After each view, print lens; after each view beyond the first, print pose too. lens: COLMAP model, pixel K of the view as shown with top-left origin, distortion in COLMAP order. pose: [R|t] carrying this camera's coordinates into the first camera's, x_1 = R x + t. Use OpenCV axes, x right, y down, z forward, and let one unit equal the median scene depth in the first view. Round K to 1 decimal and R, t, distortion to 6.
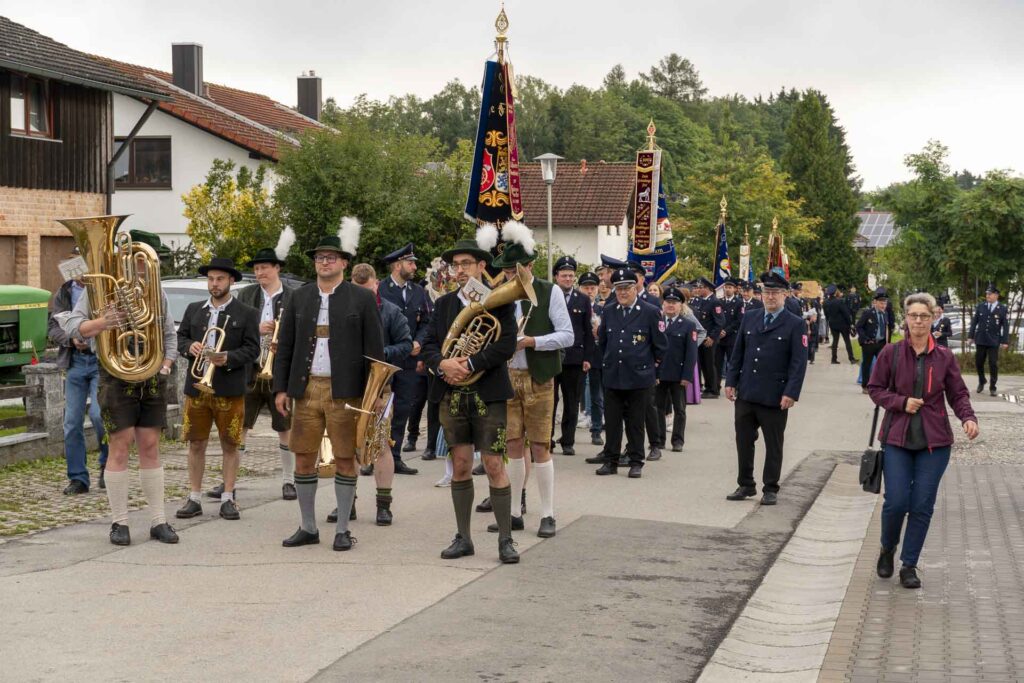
lens RADIAL K [[1892.8, 0, 512.0], [0, 1892.8, 341.5], [0, 0, 1]] dist [0.088438, -0.356276]
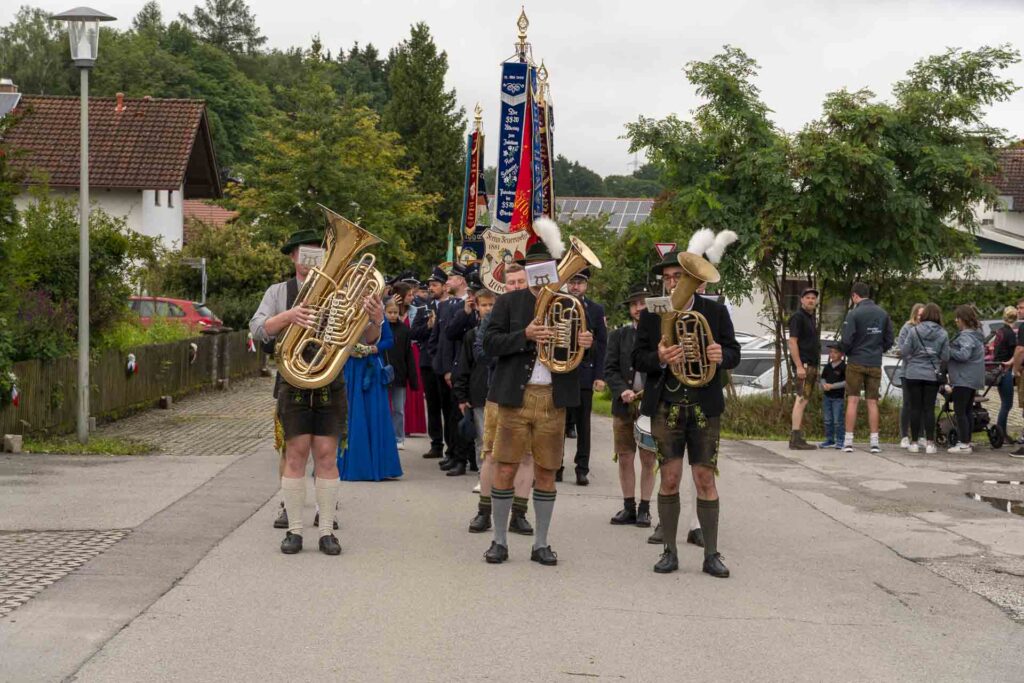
lens RADIAL K [[2255.5, 0, 512.0], [0, 2255.5, 341.5], [0, 0, 1]] dist [0.085148, -0.236253]
pose [[0.976238, 0.011188, 0.216410, 0.000182], [-0.010070, 0.999930, -0.006267, -0.001285], [-0.216465, 0.003939, 0.976282, 0.062974]]
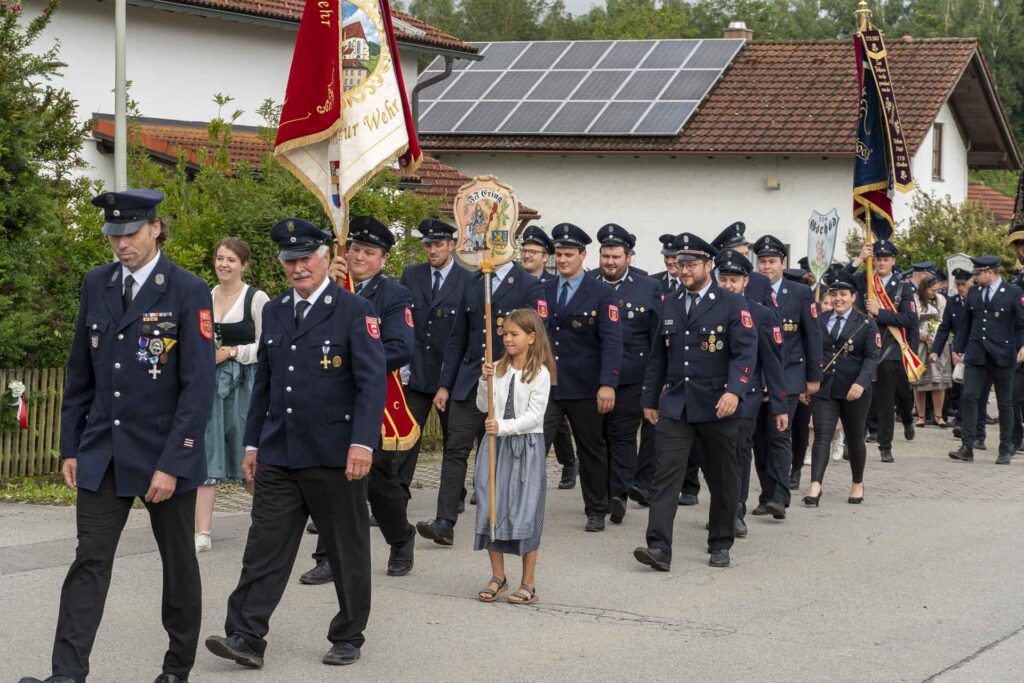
lens RADIAL K [[2730.9, 0, 512.0], [0, 2730.9, 341.5], [0, 0, 1]] dist [0.101698, -0.180373]
pose [[0.981548, 0.024272, -0.189667, 0.030057], [-0.025909, 0.999645, -0.006154, -0.001439], [0.189451, 0.010954, 0.981829, 0.084289]]
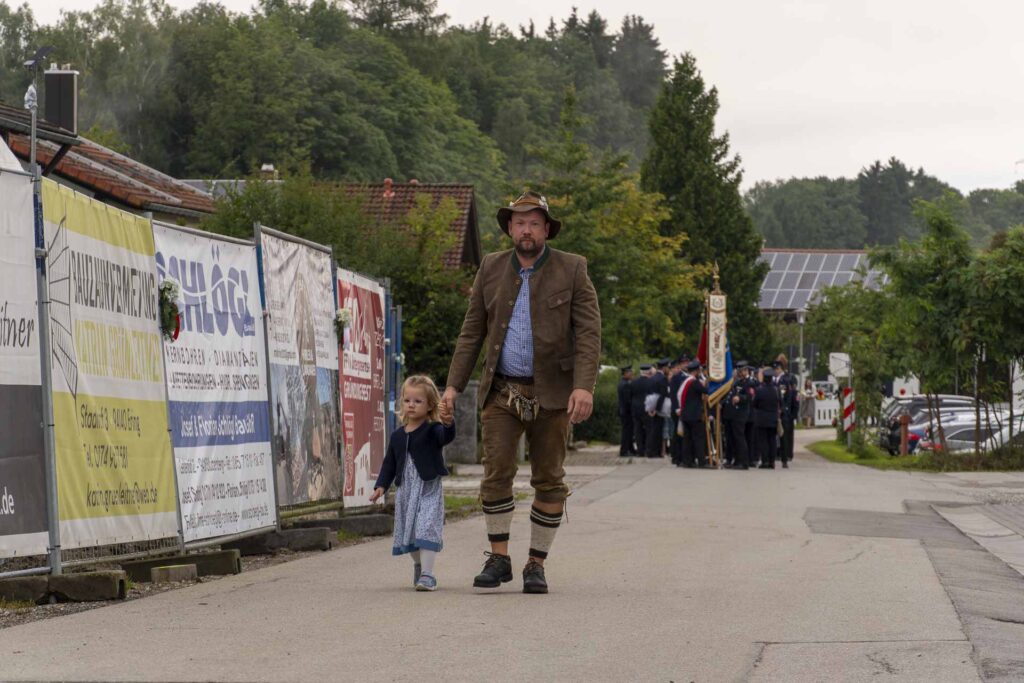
lens RADIAL K [[3876.0, 0, 512.0], [0, 3876.0, 341.5], [0, 0, 1]] dist [0.158737, -0.568162]
pose [[0.990448, 0.005864, 0.137764, -0.036509], [-0.000486, 0.999238, -0.039039, 0.004668], [-0.137888, 0.038599, 0.989695, -0.118539]]
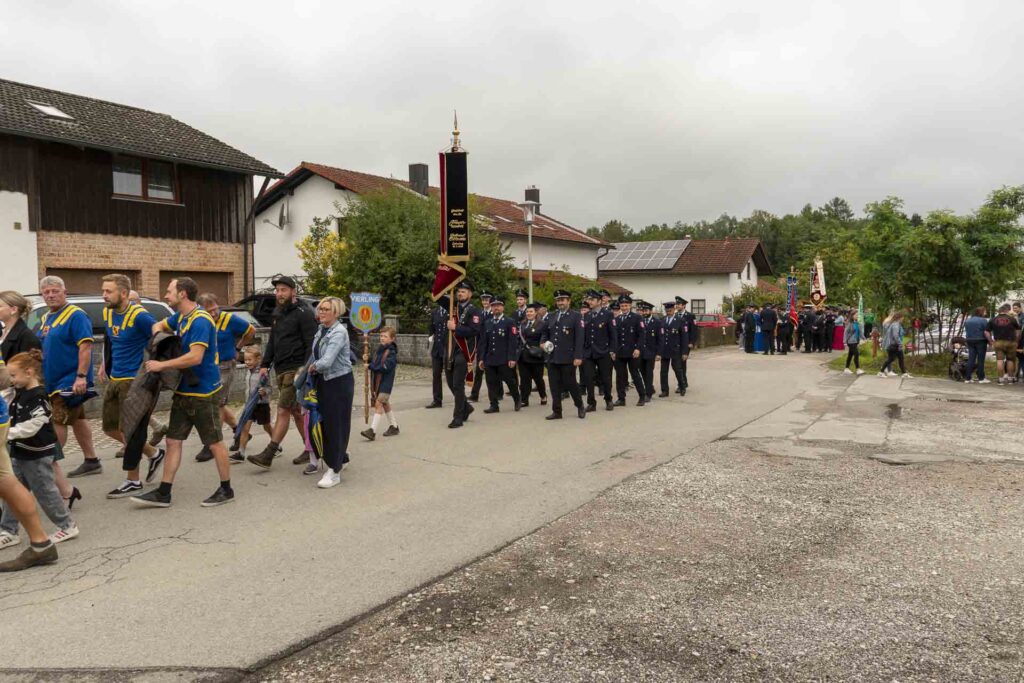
lens RADIAL K [[793.3, 0, 507.5], [0, 793.3, 356.6], [0, 0, 1]] dist [-0.027179, -0.000067]
pose [[0.946549, 0.014879, -0.322216, 0.029121], [-0.005759, 0.999556, 0.029241, -0.001385], [0.322508, -0.025823, 0.946214, 0.077666]]
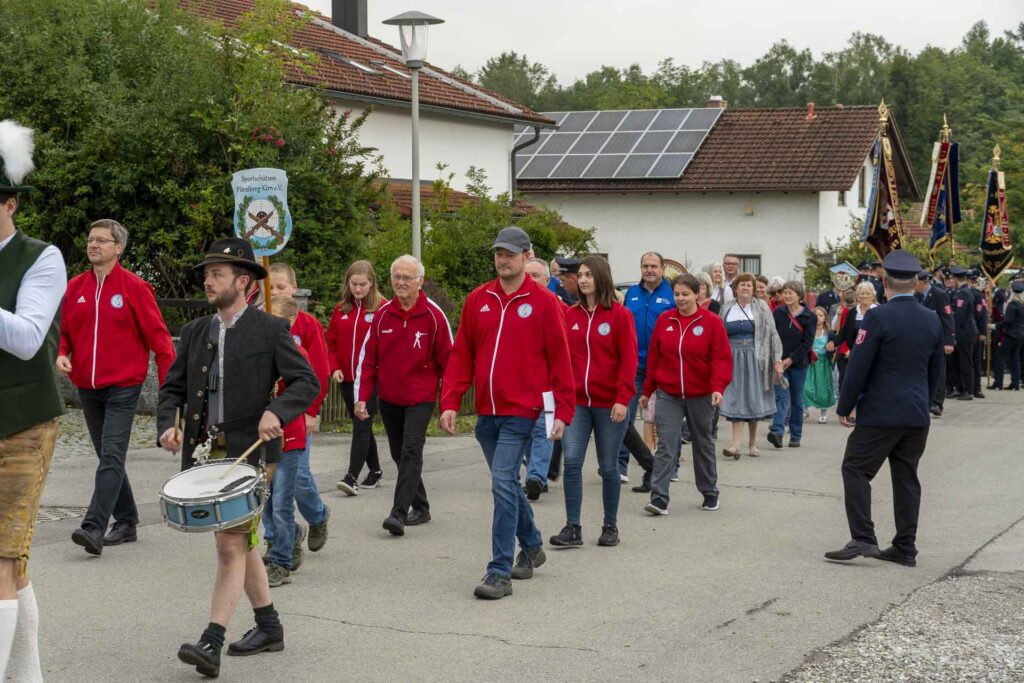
lens RADIAL K [[2034.2, 0, 512.0], [0, 2034.2, 341.5], [0, 0, 1]] dist [0.088565, -0.227361]
pose [[0.982625, 0.009973, -0.185336, 0.024599], [-0.010044, 0.999949, 0.000553, -0.001174], [0.185332, 0.001318, 0.982675, 0.071703]]
